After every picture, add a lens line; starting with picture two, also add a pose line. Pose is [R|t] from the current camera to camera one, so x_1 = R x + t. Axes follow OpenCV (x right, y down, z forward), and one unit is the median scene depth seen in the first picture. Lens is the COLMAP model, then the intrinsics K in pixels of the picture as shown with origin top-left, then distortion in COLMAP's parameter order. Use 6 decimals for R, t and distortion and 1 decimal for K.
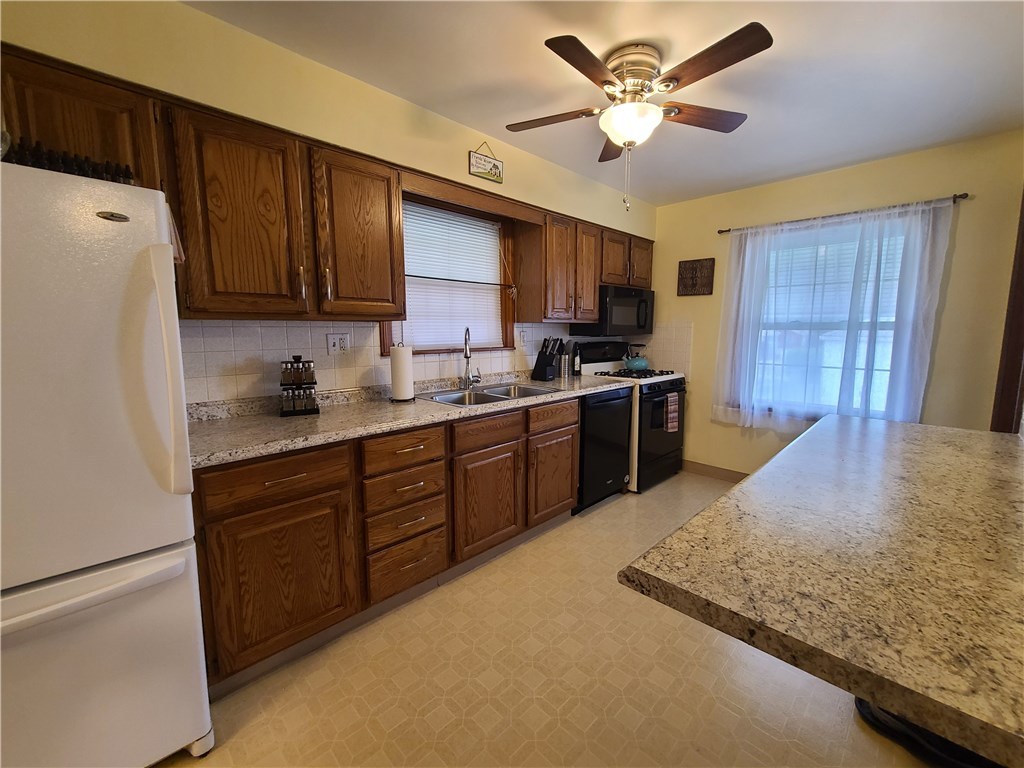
lens RADIAL K [[420.5, 0, 517.9], [0, 420.5, 381.0], [0, 0, 1]] dist [-0.000150, 0.000481]
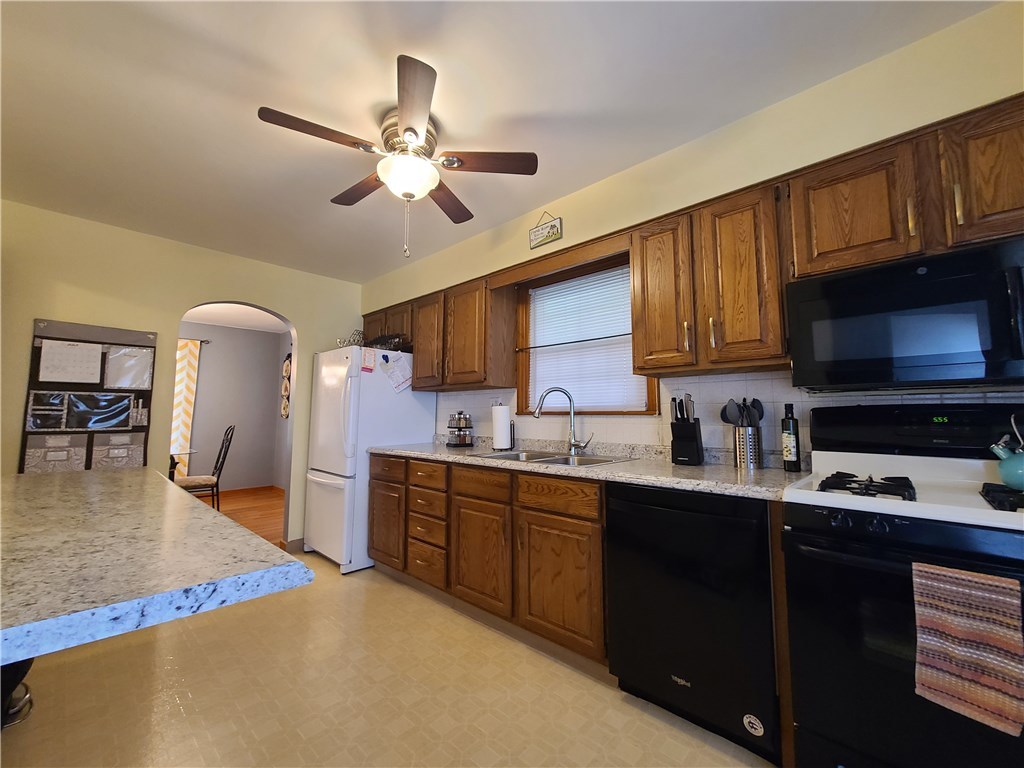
lens RADIAL K [[420.5, 0, 517.9], [0, 420.5, 381.0], [0, 0, 1]] dist [-0.000150, 0.000481]
pose [[0.032845, -0.084740, -0.995862, 0.923681], [-0.125957, 0.988104, -0.088234, -0.049418], [0.991492, 0.128334, 0.021781, 0.957402]]
